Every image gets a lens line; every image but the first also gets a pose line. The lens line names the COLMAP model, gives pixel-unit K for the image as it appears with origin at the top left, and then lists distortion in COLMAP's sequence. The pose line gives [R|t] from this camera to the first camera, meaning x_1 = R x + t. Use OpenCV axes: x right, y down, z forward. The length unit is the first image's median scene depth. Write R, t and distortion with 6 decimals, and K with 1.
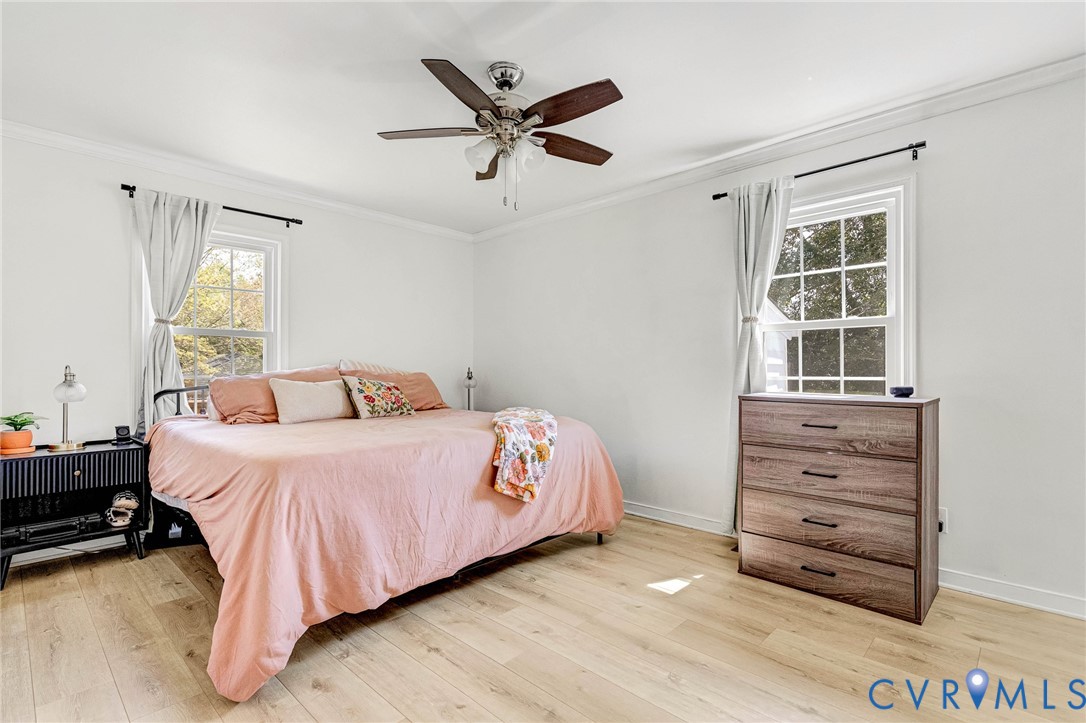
lens RADIAL K [[512.3, 0, 547.4], [0, 512.3, 364.8], [0, 0, 1]] dist [0.004495, 0.000254]
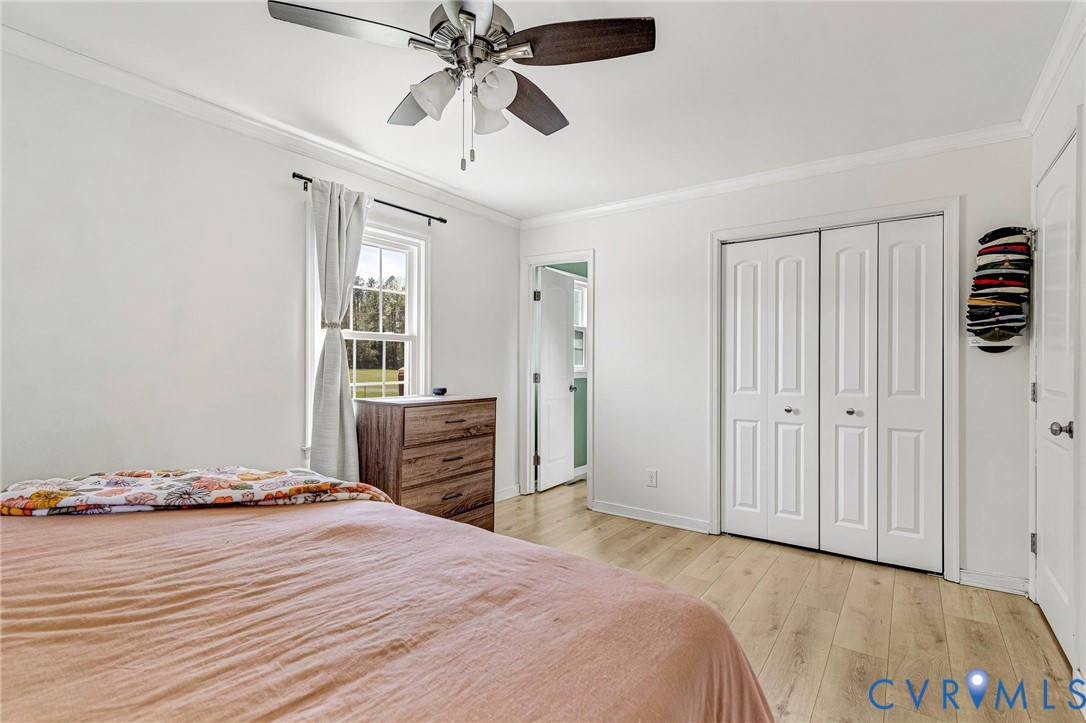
lens RADIAL K [[512.3, 0, 547.4], [0, 512.3, 364.8], [0, 0, 1]] dist [0.004495, 0.000254]
pose [[-0.144042, -0.000729, 0.989571, -0.459231], [-0.011348, 0.999935, -0.000915, -0.014028], [-0.989507, -0.011361, -0.144041, 0.565787]]
